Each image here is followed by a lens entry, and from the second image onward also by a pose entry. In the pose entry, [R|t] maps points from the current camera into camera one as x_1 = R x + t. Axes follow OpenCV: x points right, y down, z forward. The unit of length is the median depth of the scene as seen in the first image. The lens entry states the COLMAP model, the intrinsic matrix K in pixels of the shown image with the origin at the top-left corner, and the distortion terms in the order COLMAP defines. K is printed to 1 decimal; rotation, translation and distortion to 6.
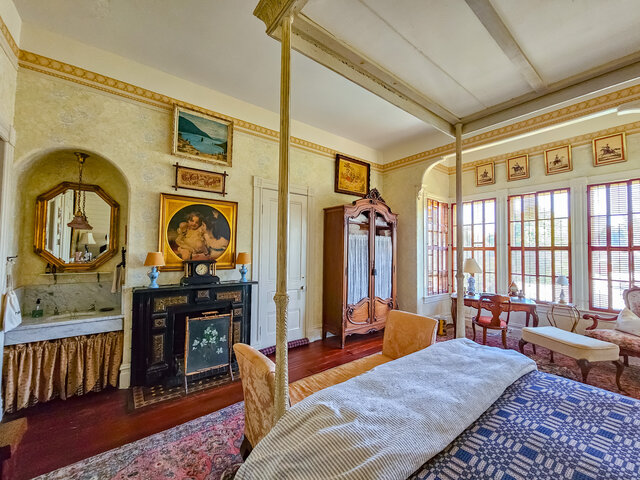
lens RADIAL K [[275.5, 0, 320.0], [0, 275.5, 240.0], [0, 0, 1]] dist [-0.002719, 0.003565]
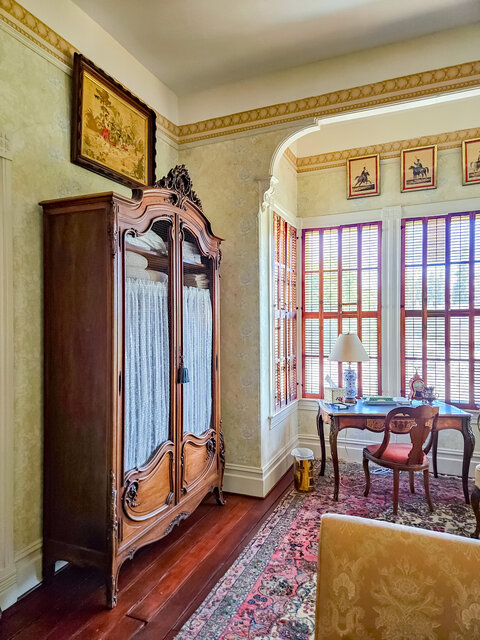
lens RADIAL K [[432.4, 0, 240.0], [0, 432.4, 320.0], [0, 0, 1]] dist [0.078064, -0.067684]
pose [[0.872420, -0.018898, 0.488392, -0.038373], [-0.000798, 0.999196, 0.040088, 0.008637], [-0.488757, -0.035364, 0.871703, 0.385215]]
